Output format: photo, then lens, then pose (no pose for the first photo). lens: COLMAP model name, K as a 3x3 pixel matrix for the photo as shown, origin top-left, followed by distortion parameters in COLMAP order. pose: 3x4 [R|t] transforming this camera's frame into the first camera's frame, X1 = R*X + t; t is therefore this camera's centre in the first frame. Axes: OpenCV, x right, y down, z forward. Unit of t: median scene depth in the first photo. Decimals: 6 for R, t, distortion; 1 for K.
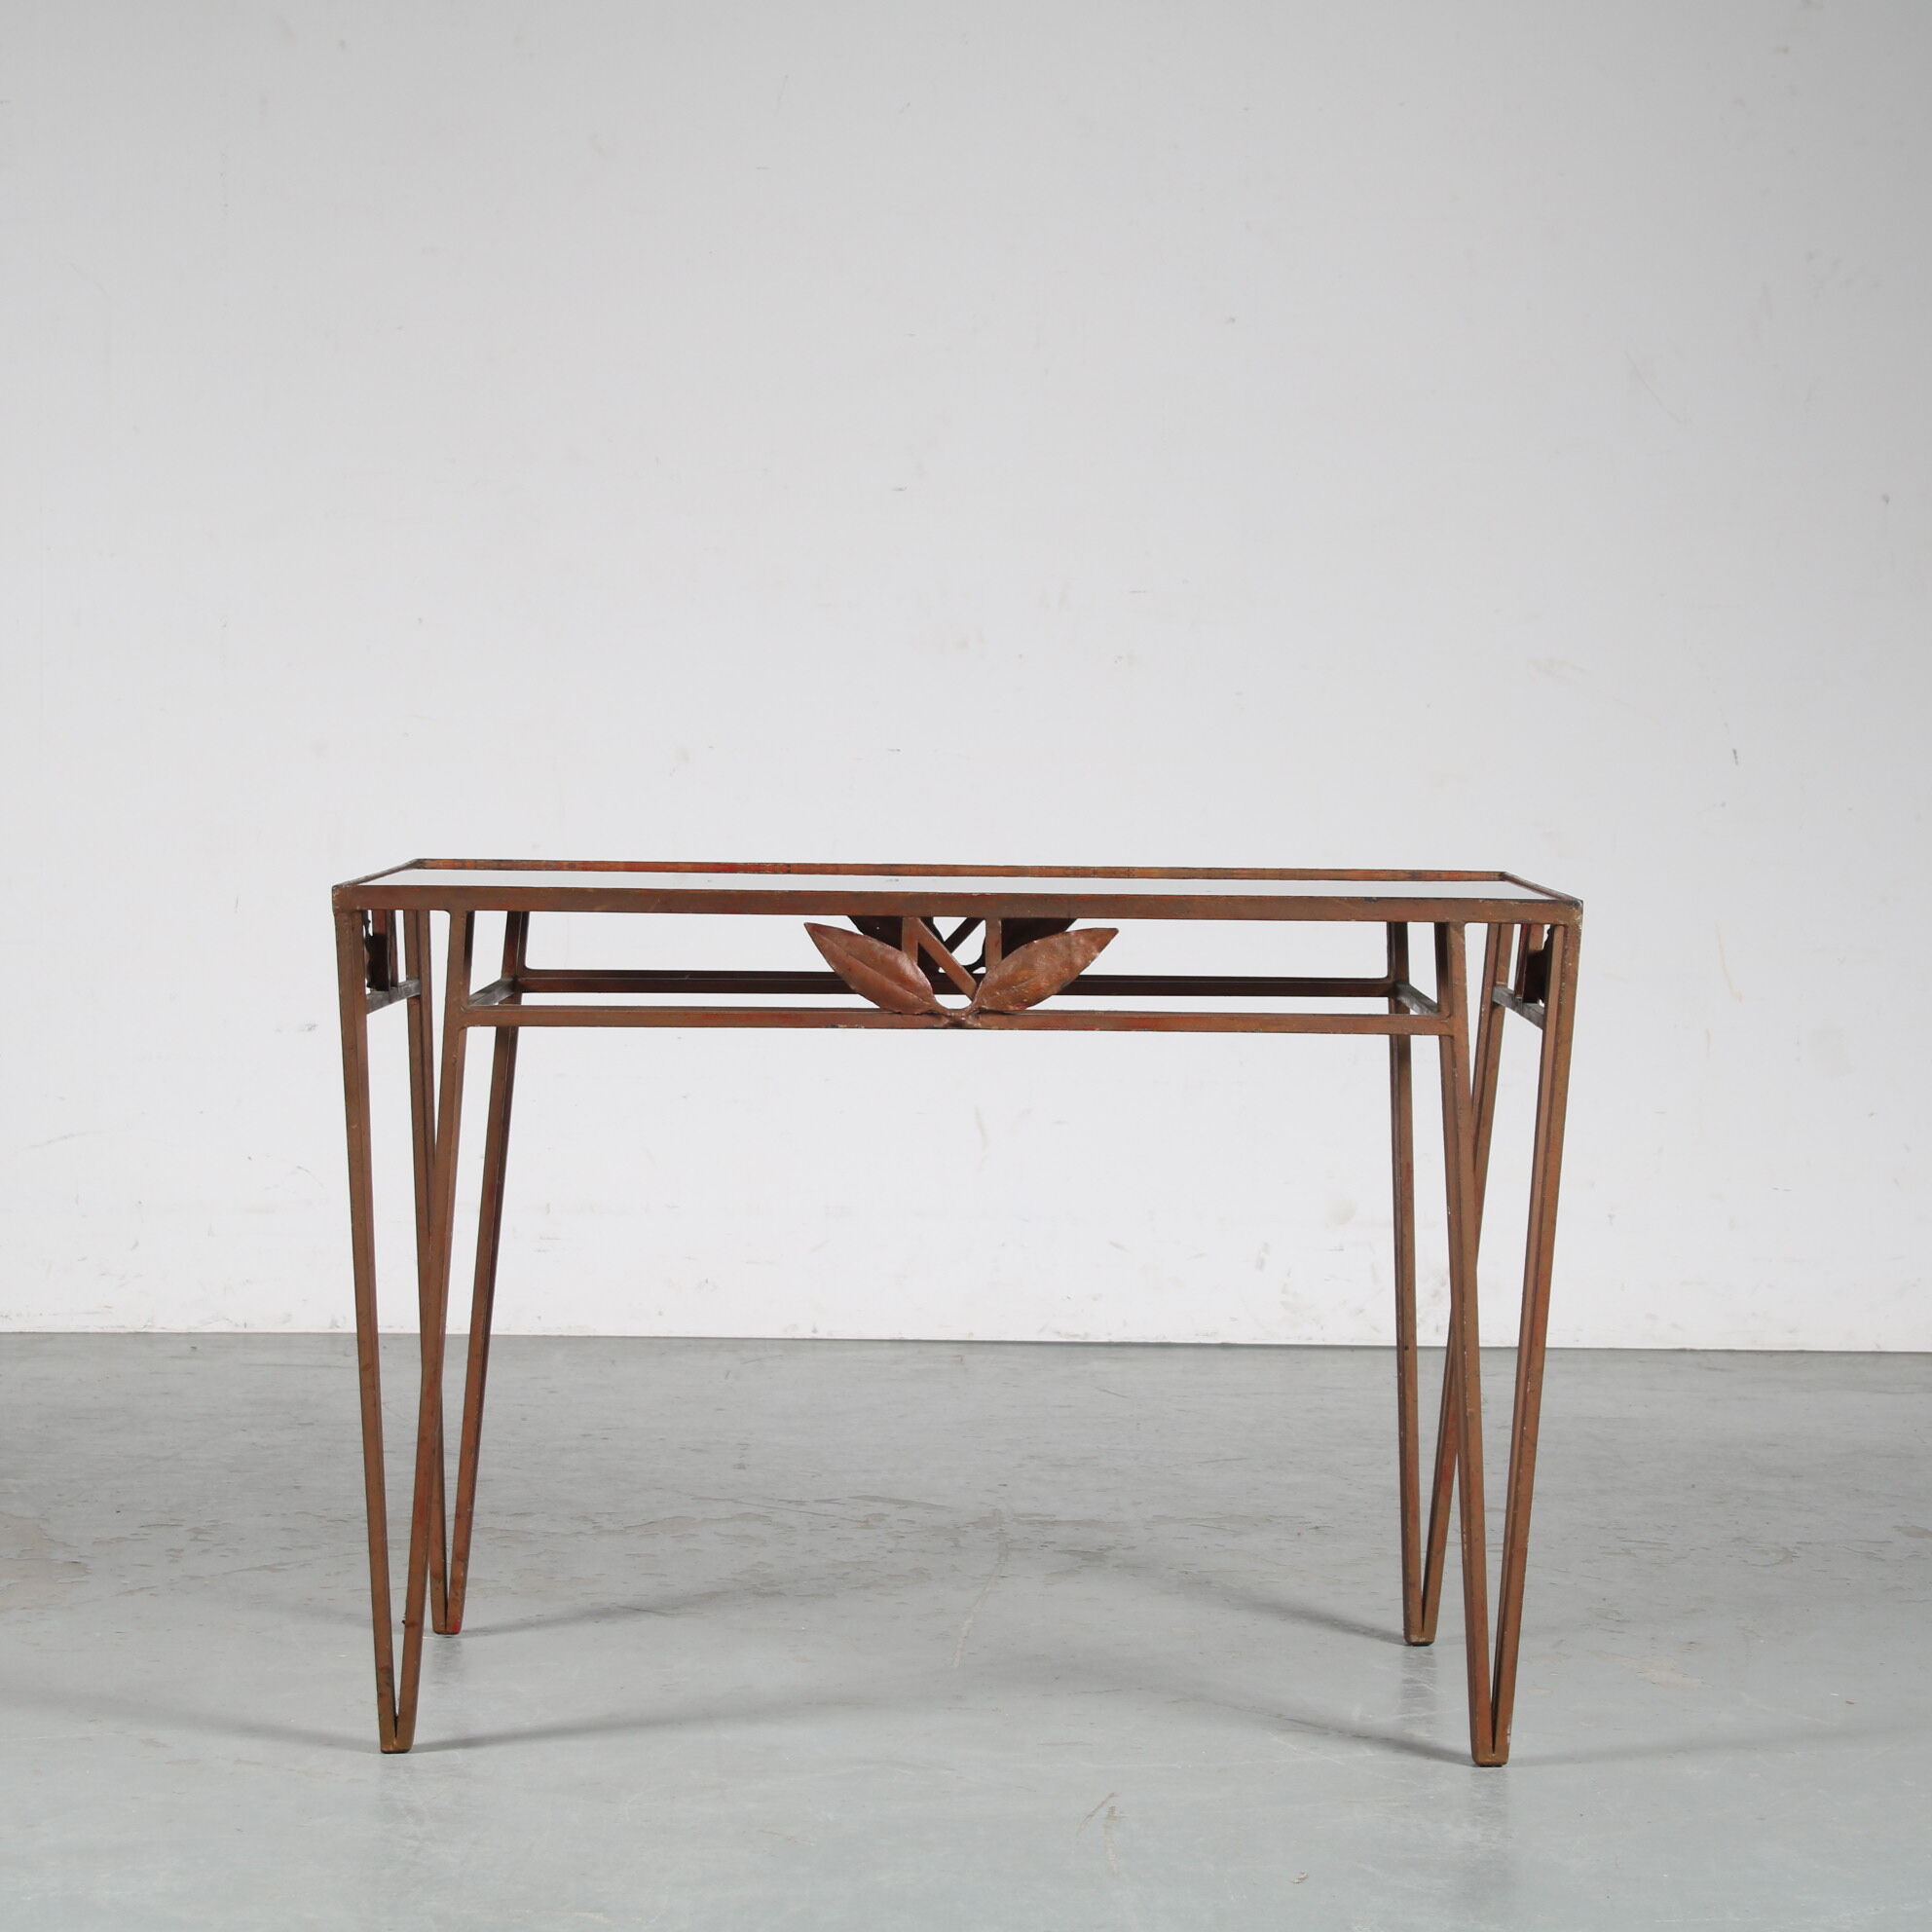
lens RADIAL K [[5224.7, 0, 961.7], [0, 5224.7, 973.5], [0, 0, 1]] dist [0.019587, 0.000000]
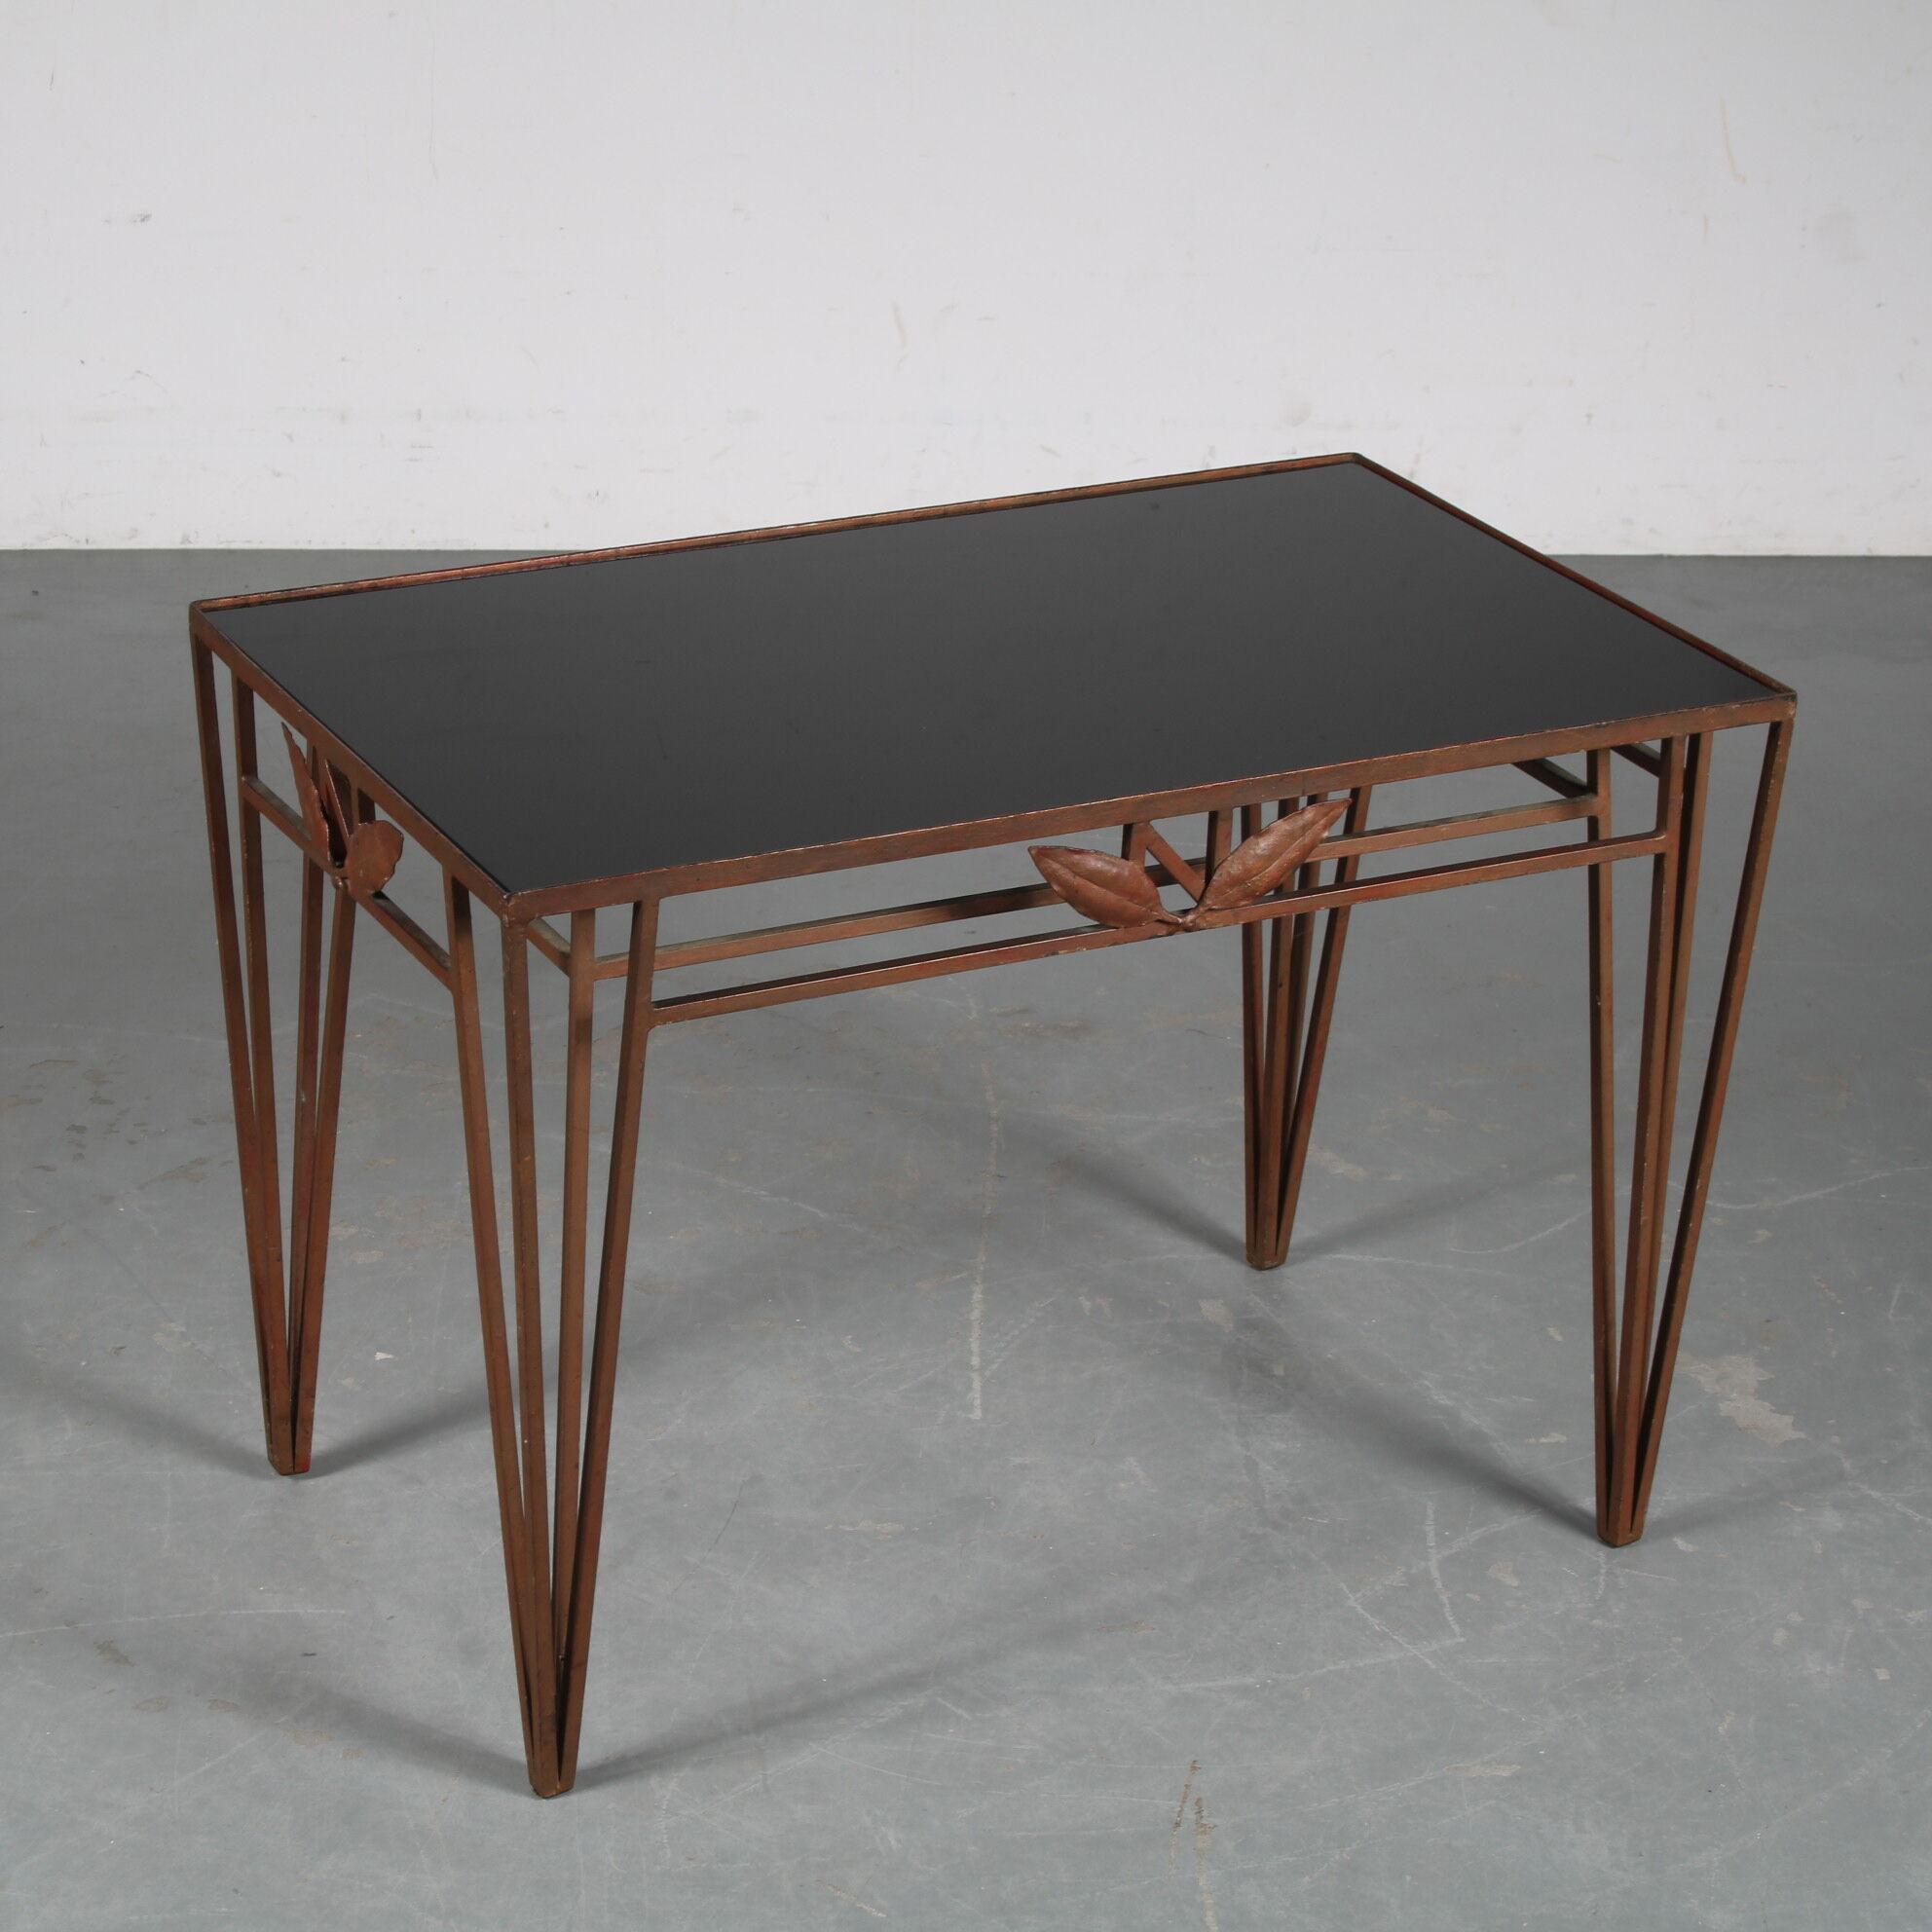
lens RADIAL K [[5184.0, 0, 973.9], [0, 5184.0, 966.0], [0, 0, 1]] dist [0.025315, 0.000000]
pose [[0.998411, -0.014038, 0.054574, -0.044365], [-0.004871, 0.943350, 0.331762, -0.213479], [-0.056140, -0.331501, 0.941783, 0.158016]]
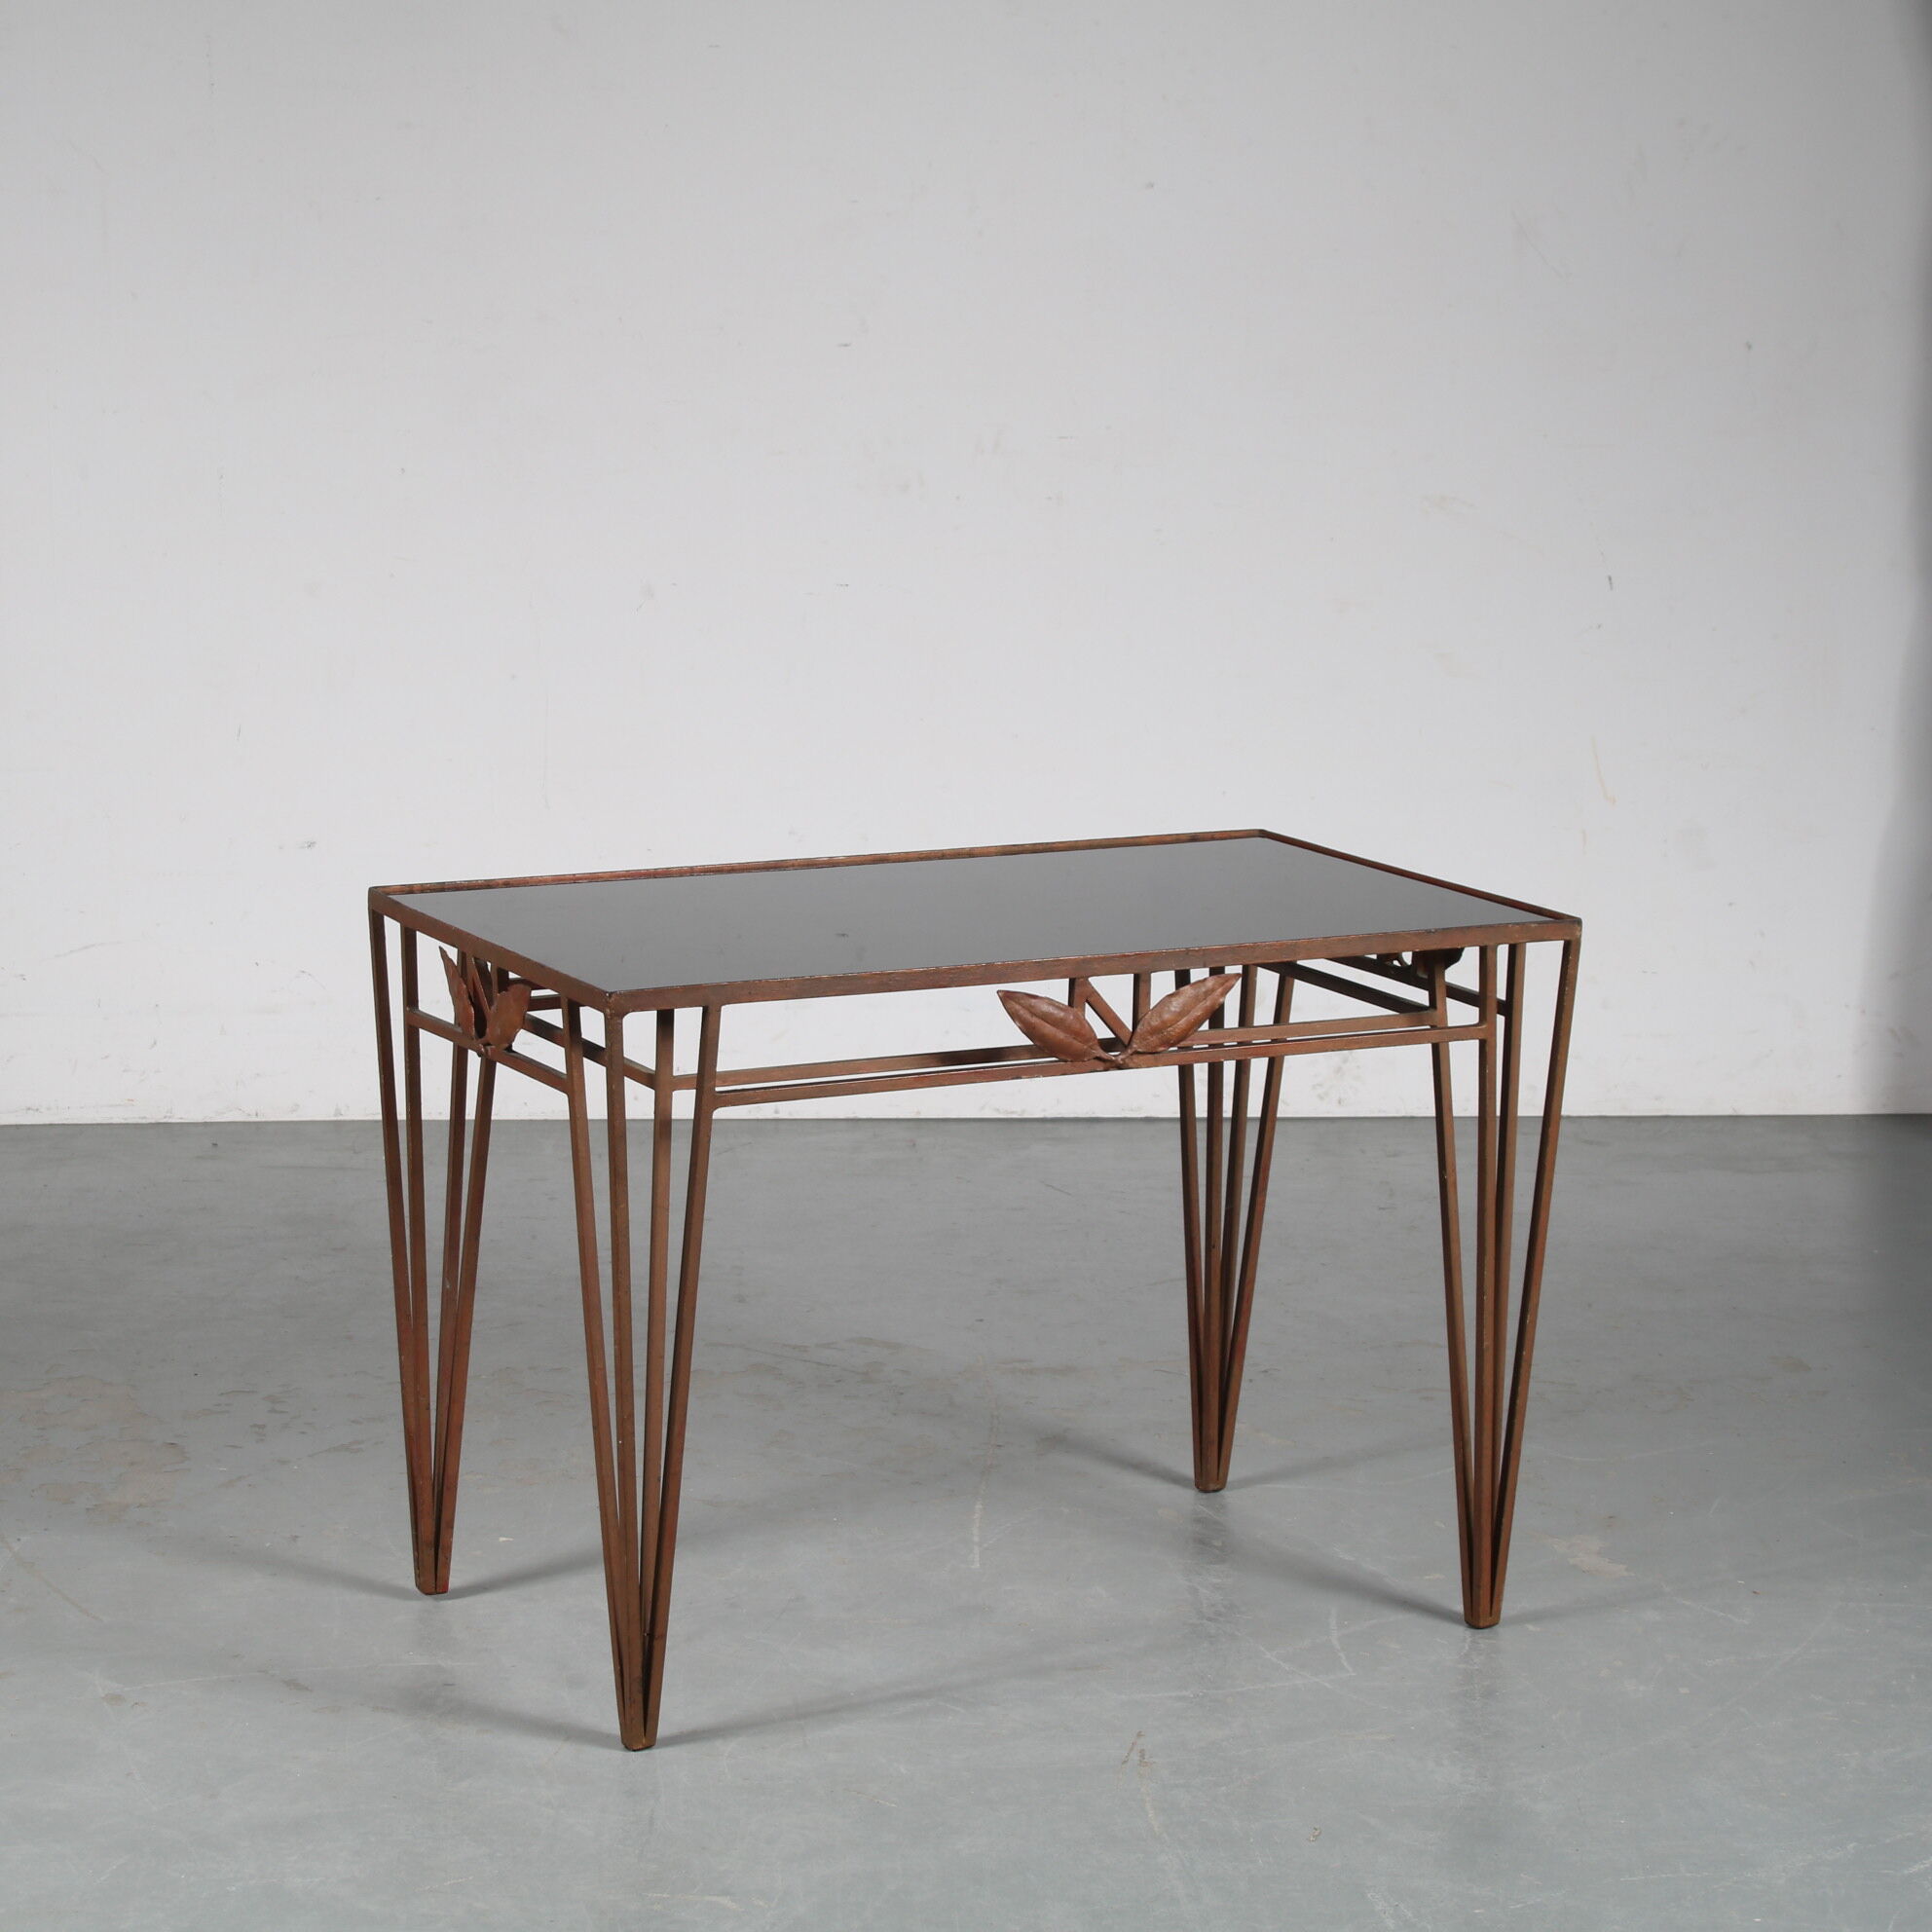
lens RADIAL K [[5046.5, 0, 971.2], [0, 5046.5, 986.7], [0, 0, 1]] dist [0.004692, 0.000000]
pose [[0.998963, -0.015270, 0.042893, -0.042489], [0.010002, 0.992668, 0.120459, -0.112347], [-0.044418, -0.119905, 0.991791, -0.070778]]
